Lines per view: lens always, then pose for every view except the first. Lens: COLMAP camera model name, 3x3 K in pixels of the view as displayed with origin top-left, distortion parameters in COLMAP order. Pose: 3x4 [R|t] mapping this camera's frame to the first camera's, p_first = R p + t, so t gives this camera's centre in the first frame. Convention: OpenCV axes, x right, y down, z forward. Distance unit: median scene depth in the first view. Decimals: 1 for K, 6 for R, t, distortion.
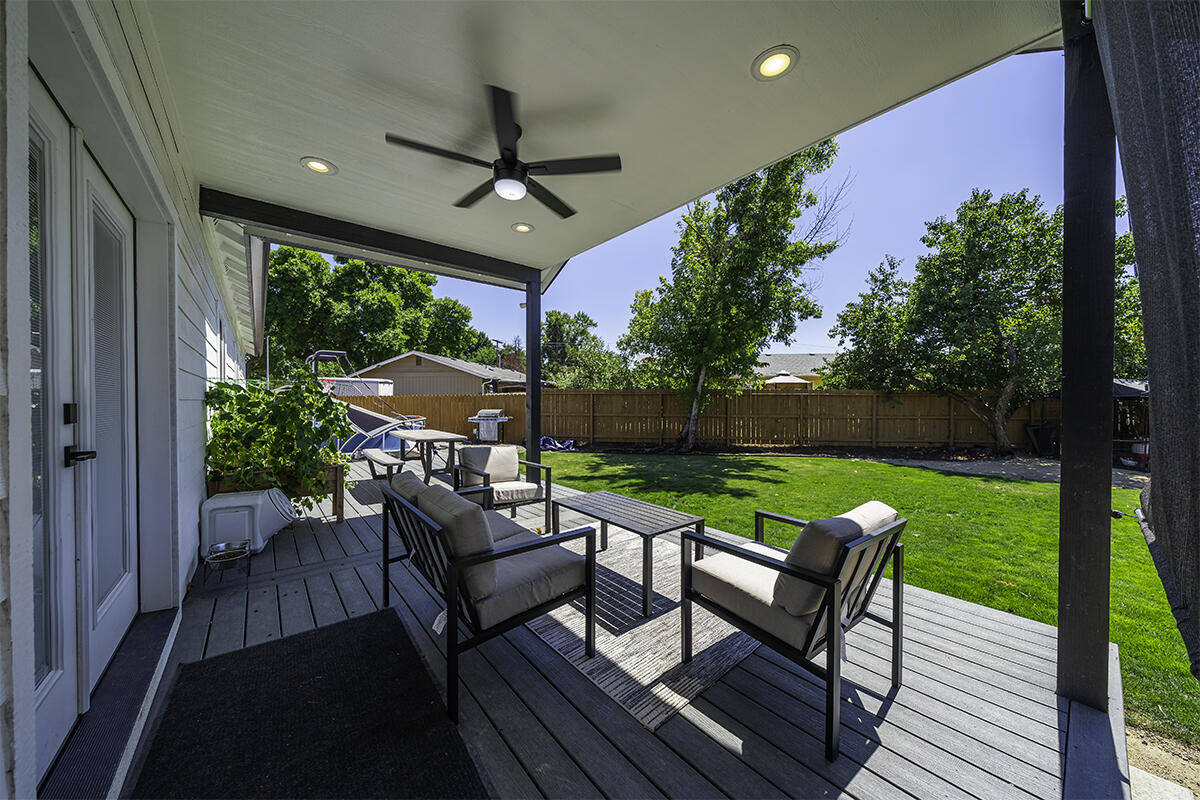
lens RADIAL K [[413.1, 0, 618.5], [0, 413.1, 401.6], [0, 0, 1]] dist [-0.006151, 0.000931]
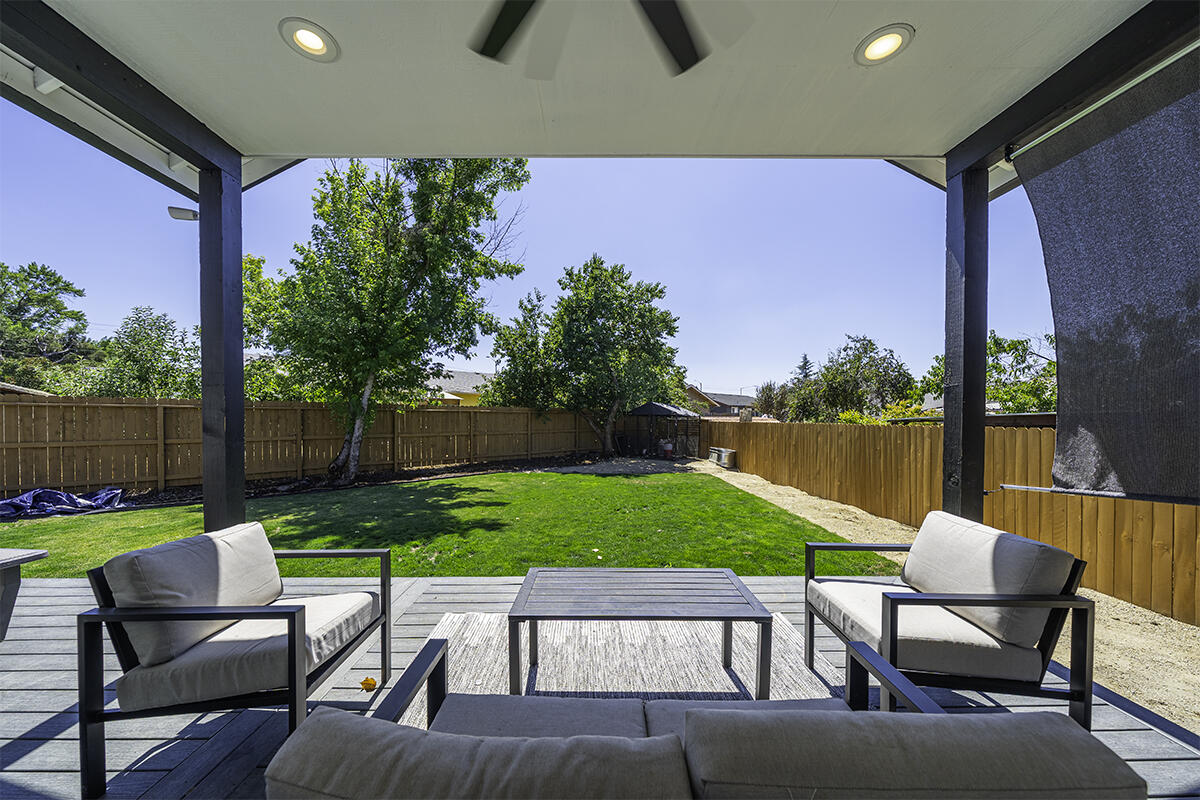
lens RADIAL K [[413.1, 0, 600.9], [0, 413.1, 424.6], [0, 0, 1]] dist [-0.006151, 0.000931]
pose [[0.645237, -0.016057, 0.763814, -0.113123], [0.003956, 0.999836, 0.017676, -0.001465], [-0.763972, -0.008383, 0.645195, 0.141382]]
